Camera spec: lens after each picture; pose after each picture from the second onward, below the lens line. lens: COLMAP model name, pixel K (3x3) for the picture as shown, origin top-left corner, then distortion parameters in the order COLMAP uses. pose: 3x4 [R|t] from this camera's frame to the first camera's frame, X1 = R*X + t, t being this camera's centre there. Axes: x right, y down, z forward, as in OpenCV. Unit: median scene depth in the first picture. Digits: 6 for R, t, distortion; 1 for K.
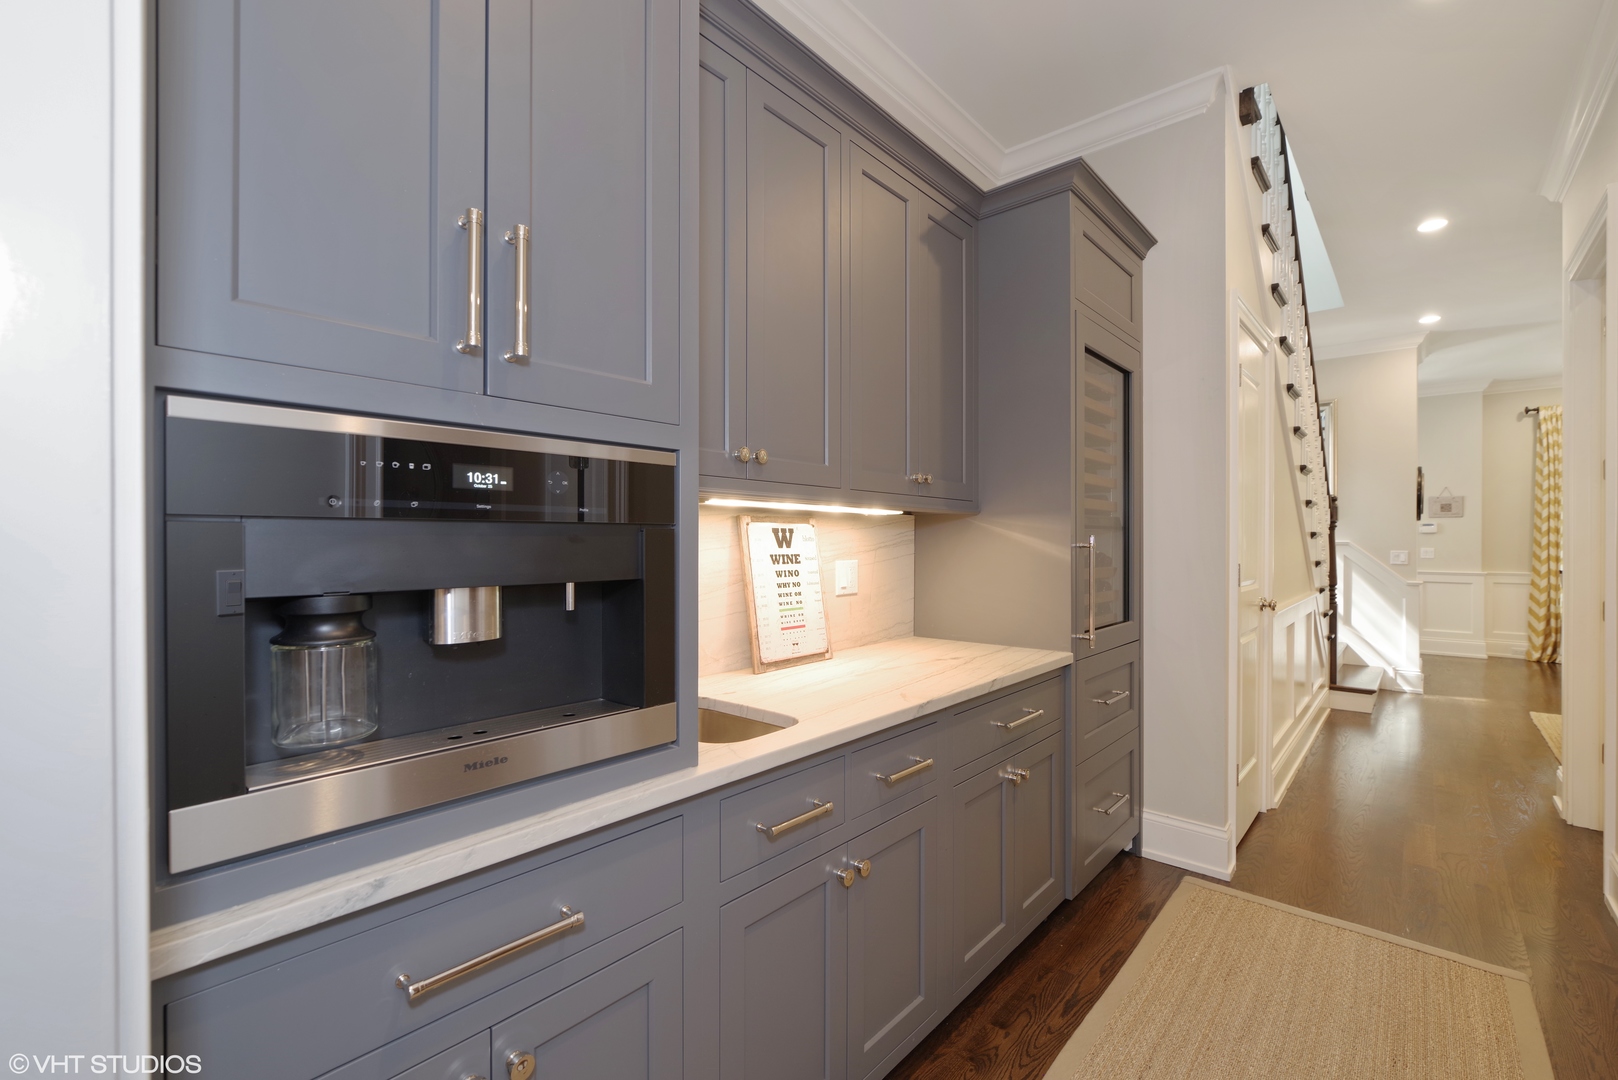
lens RADIAL K [[700.0, 0, 804.0], [0, 700.0, 538.6], [0, 0, 1]] dist [-0.007553, 0.000047]
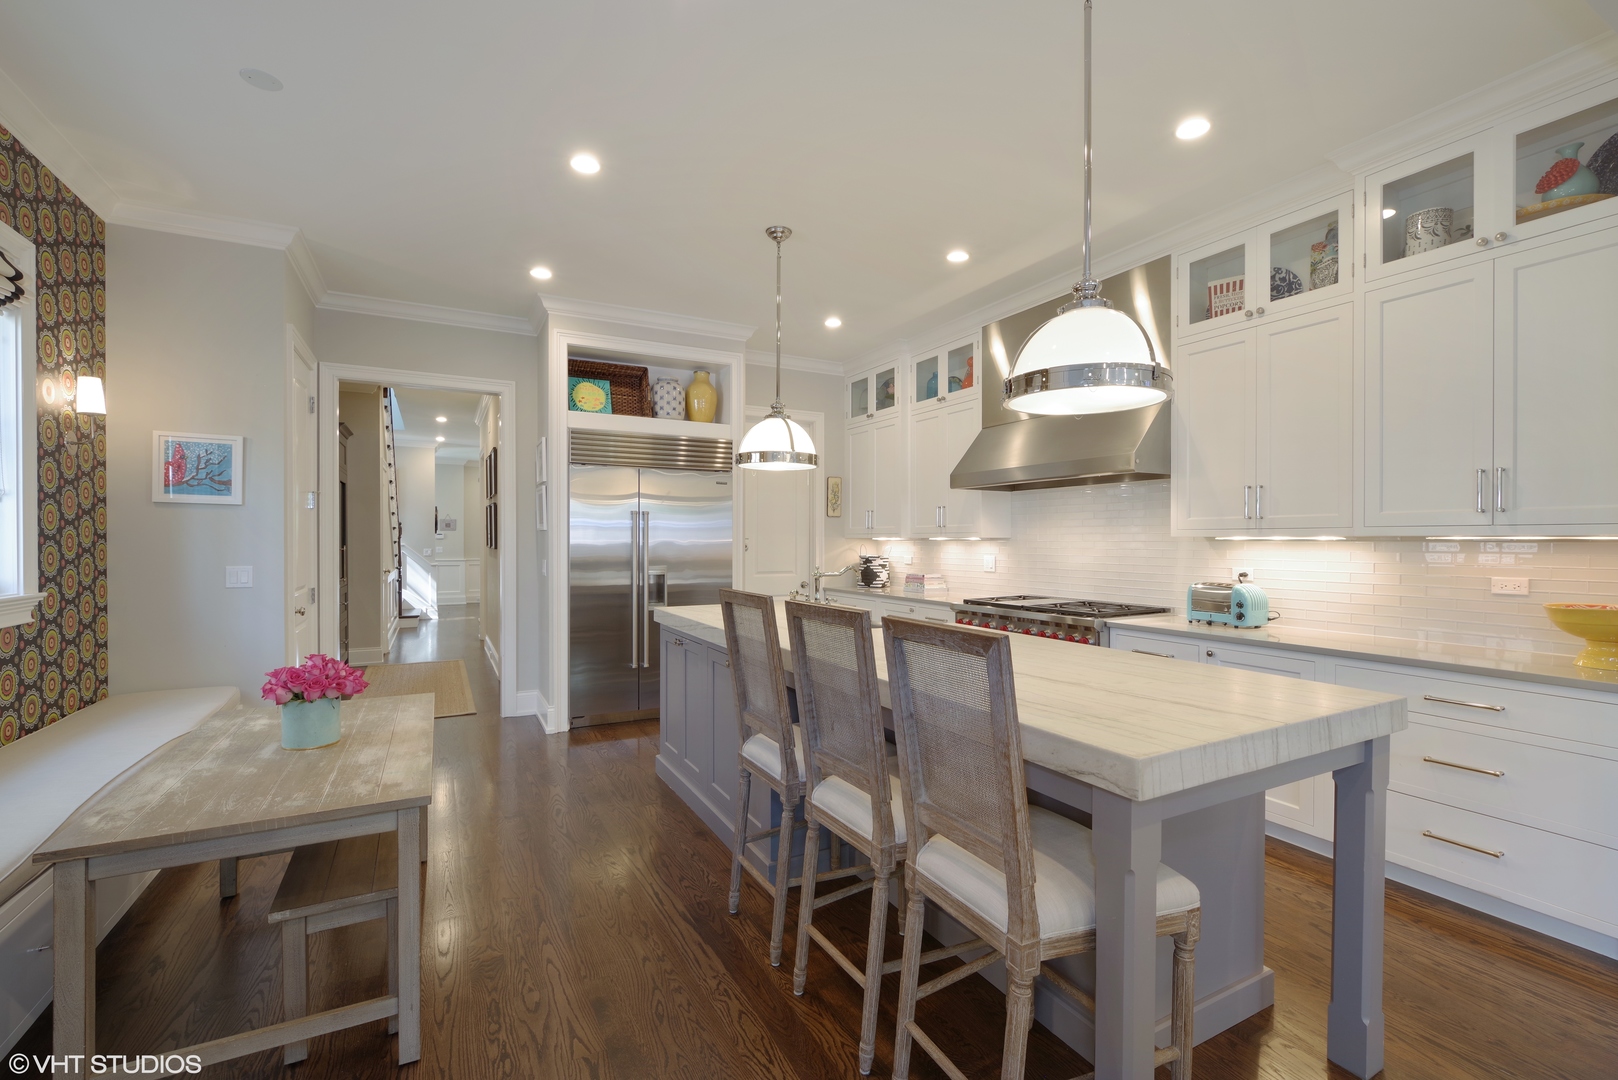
lens RADIAL K [[700.0, 0, 806.0], [0, 700.0, 541.3], [0, 0, 1]] dist [-0.007553, 0.000047]
pose [[0.350858, -0.003618, 0.936422, -0.706229], [-0.000052, 0.999992, 0.003884, -0.013477], [-0.936429, -0.001411, 0.350855, -0.793295]]
